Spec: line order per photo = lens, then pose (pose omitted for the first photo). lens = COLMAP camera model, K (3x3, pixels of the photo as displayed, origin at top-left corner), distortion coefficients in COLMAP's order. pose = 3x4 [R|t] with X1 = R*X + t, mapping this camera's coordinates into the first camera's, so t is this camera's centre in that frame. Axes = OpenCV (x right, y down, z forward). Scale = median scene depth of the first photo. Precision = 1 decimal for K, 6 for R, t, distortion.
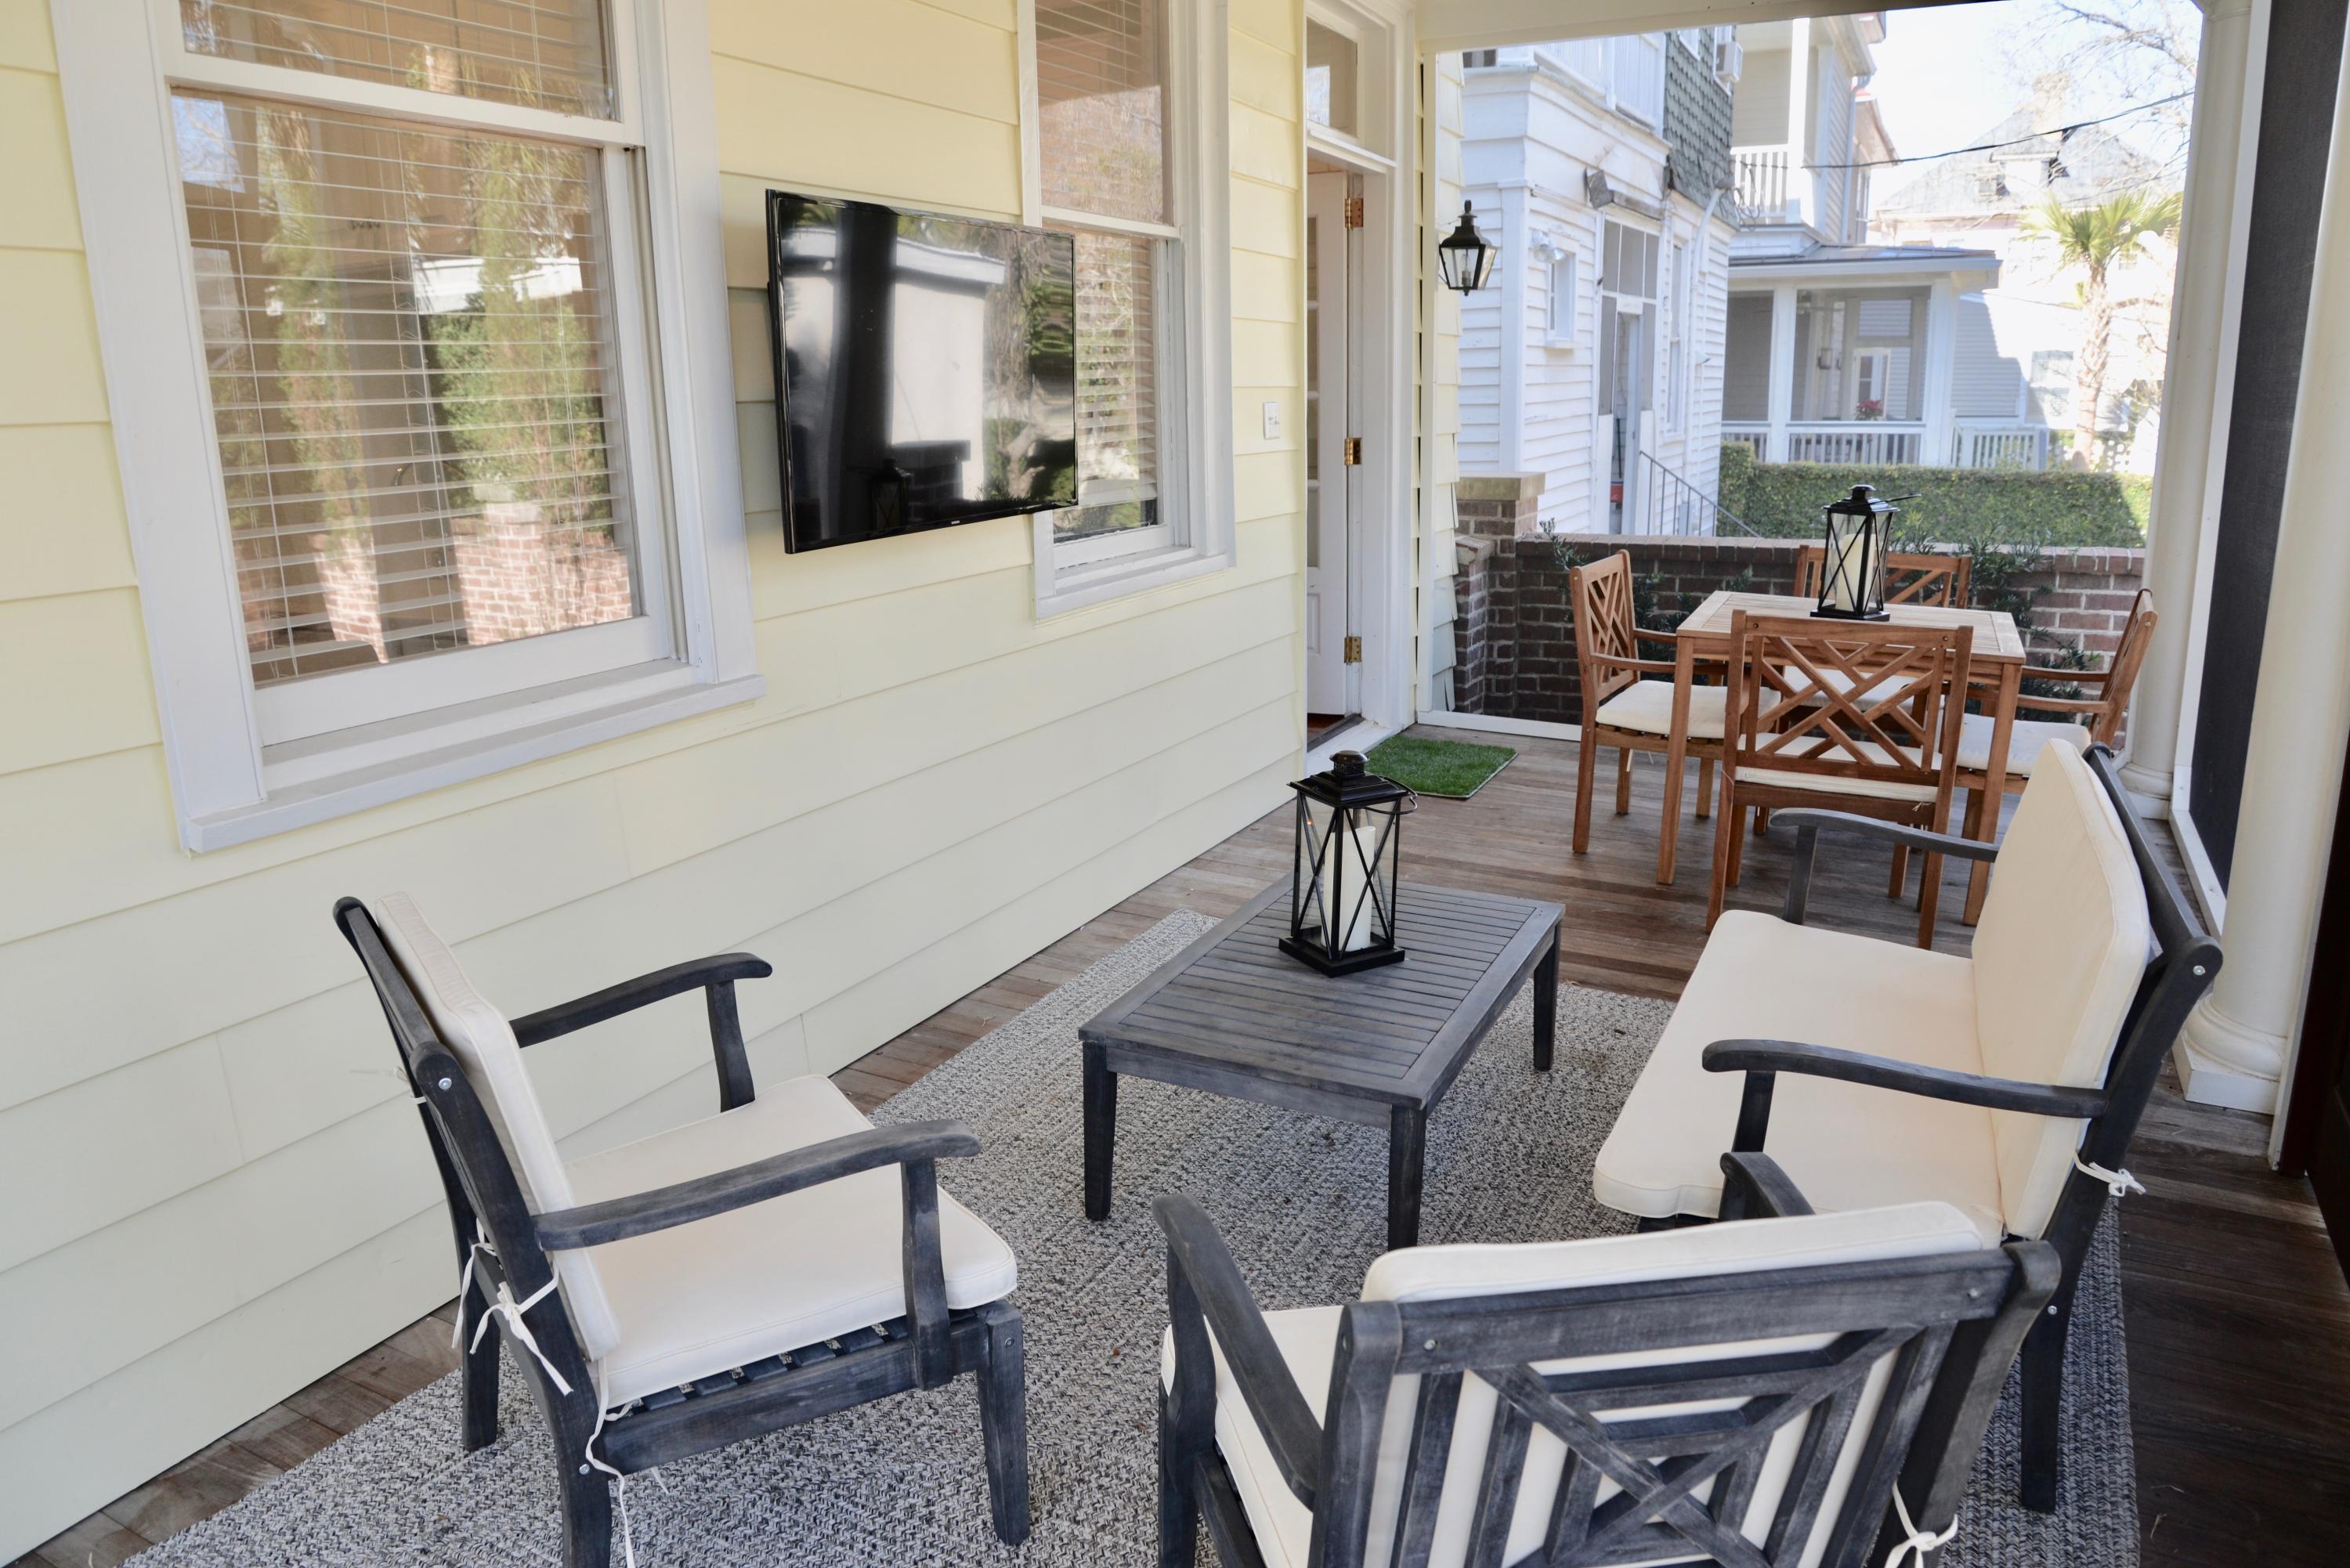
lens RADIAL K [[1662.4, 0, 1179.8], [0, 1662.4, 781.1], [0, 0, 1]] dist [-0.073180, 0.003380]
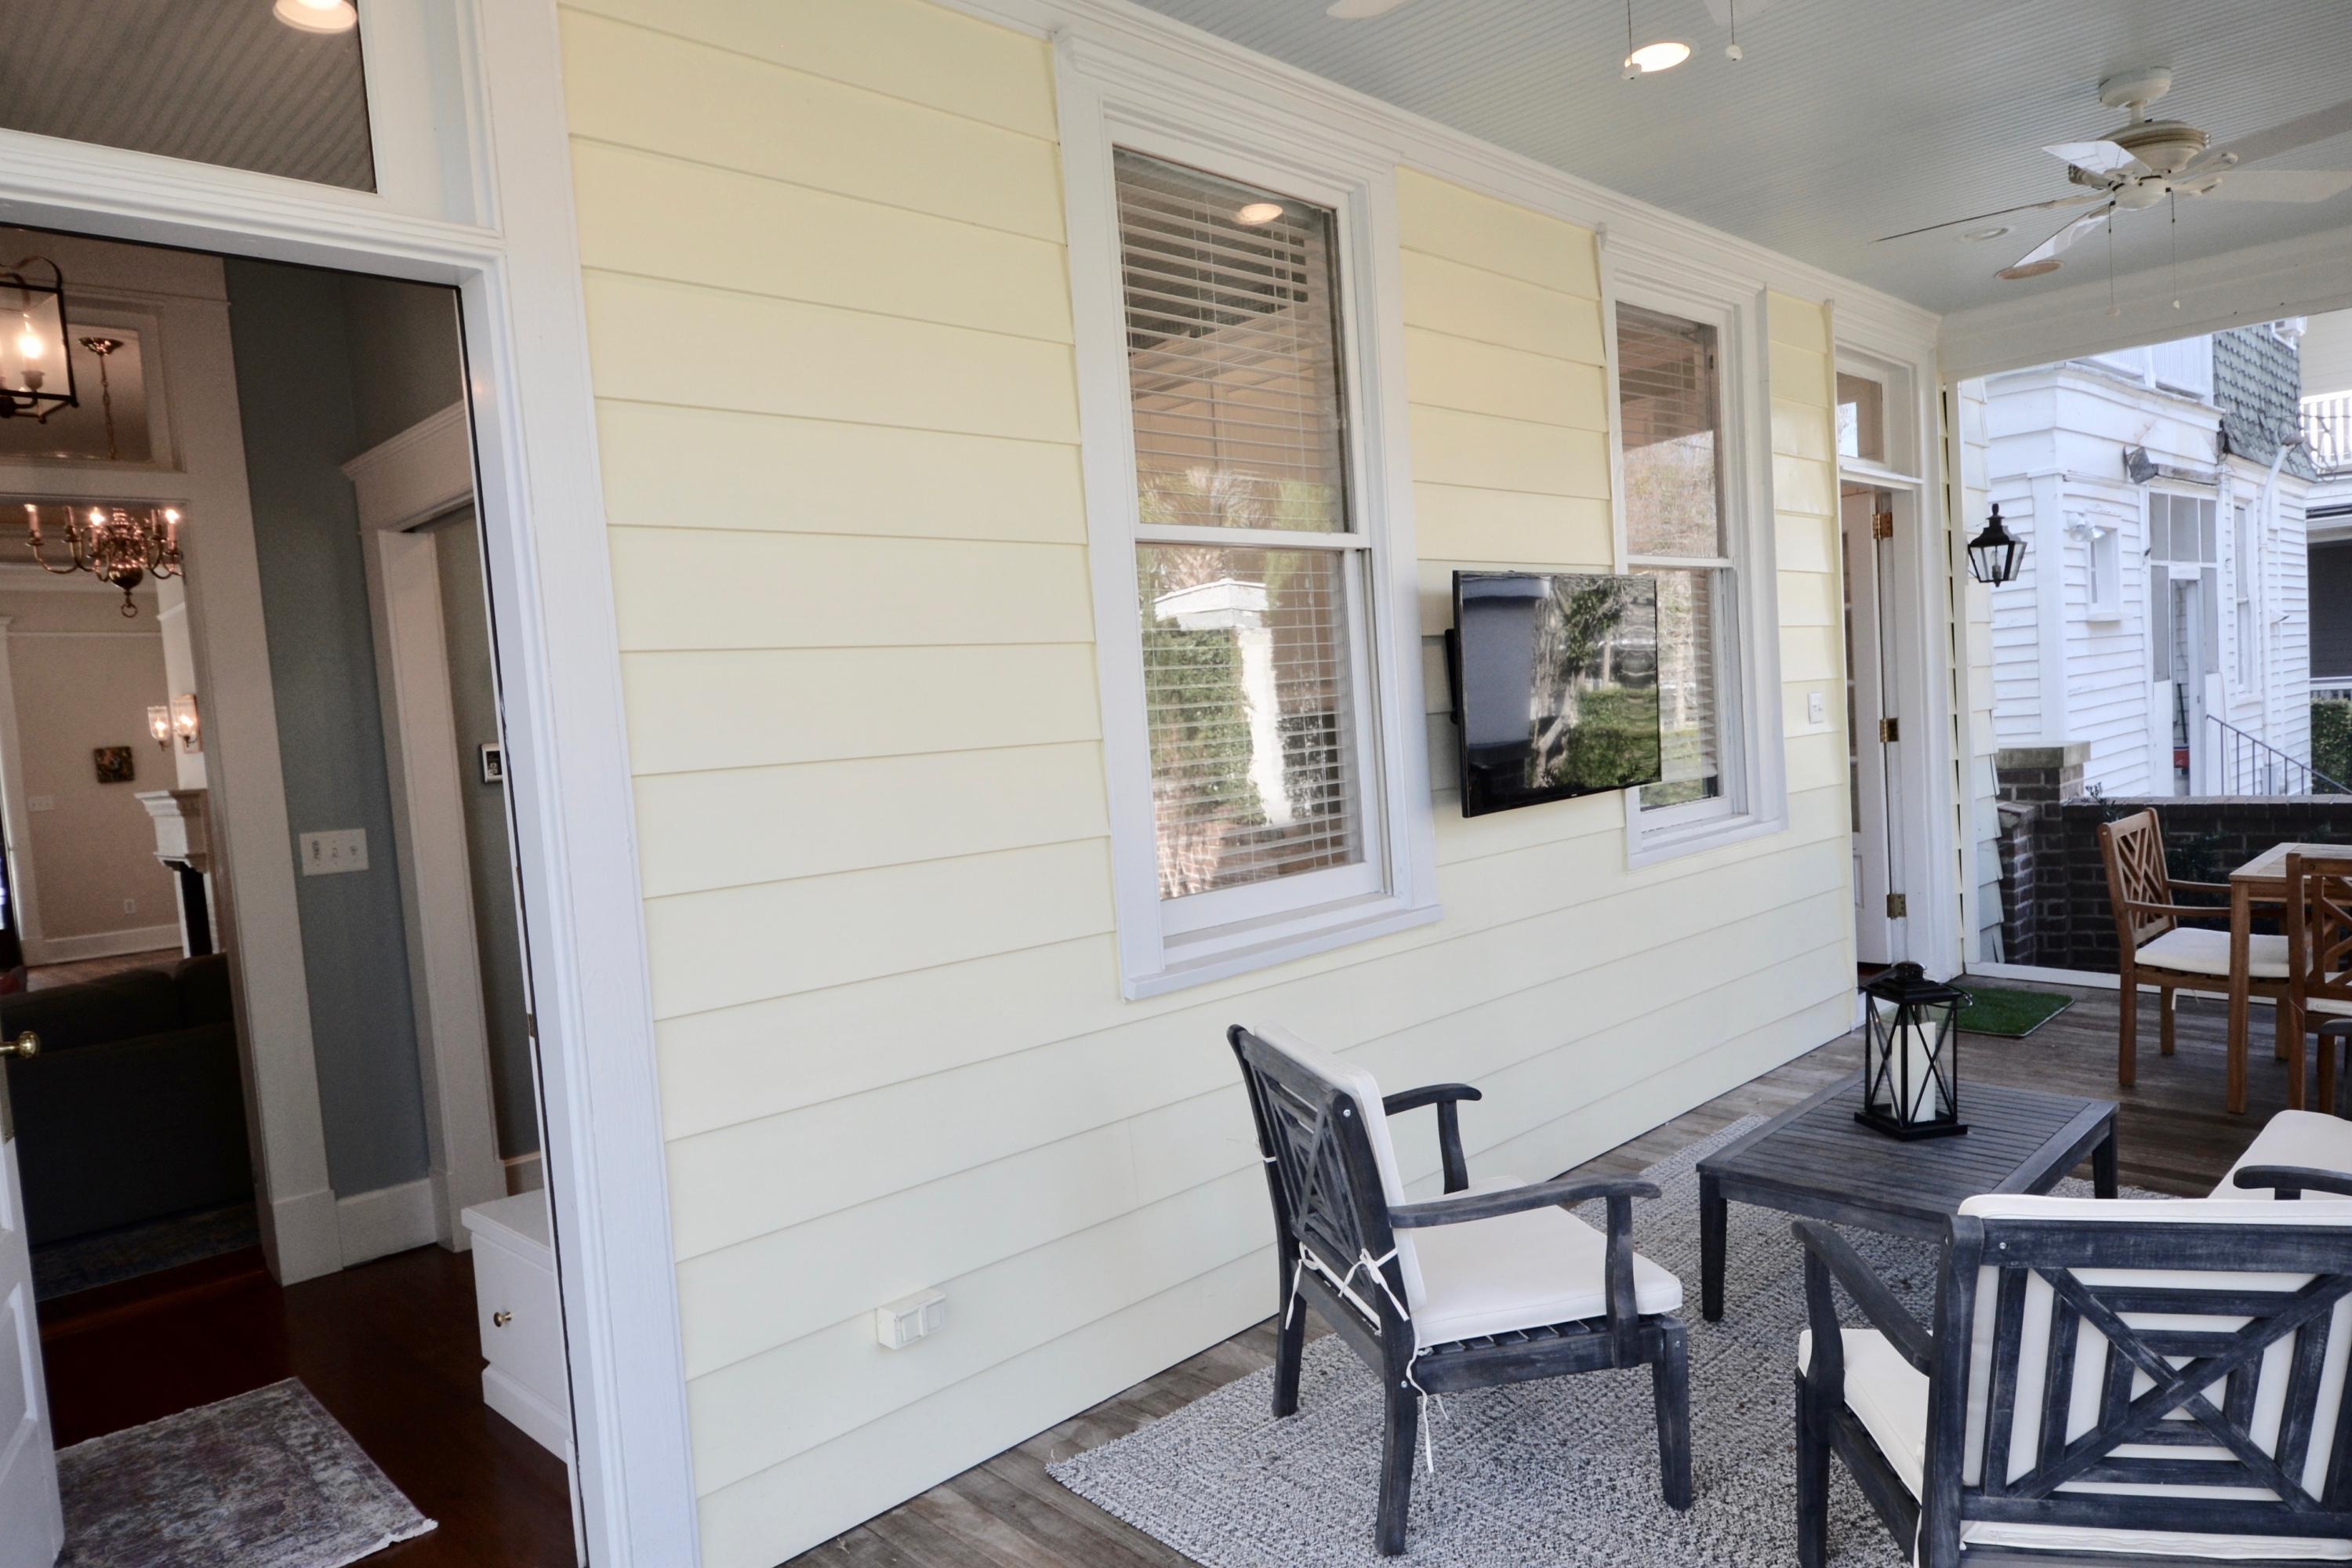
lens RADIAL K [[1491.1, 0, 1175.0], [0, 1491.1, 807.8], [0, 0, 1]] dist [0.027533, -0.026054]
pose [[0.942921, -0.024849, -0.332087, -0.045850], [-0.026926, 0.988258, -0.150404, 0.054531], [0.331926, 0.150761, 0.931180, -0.284019]]
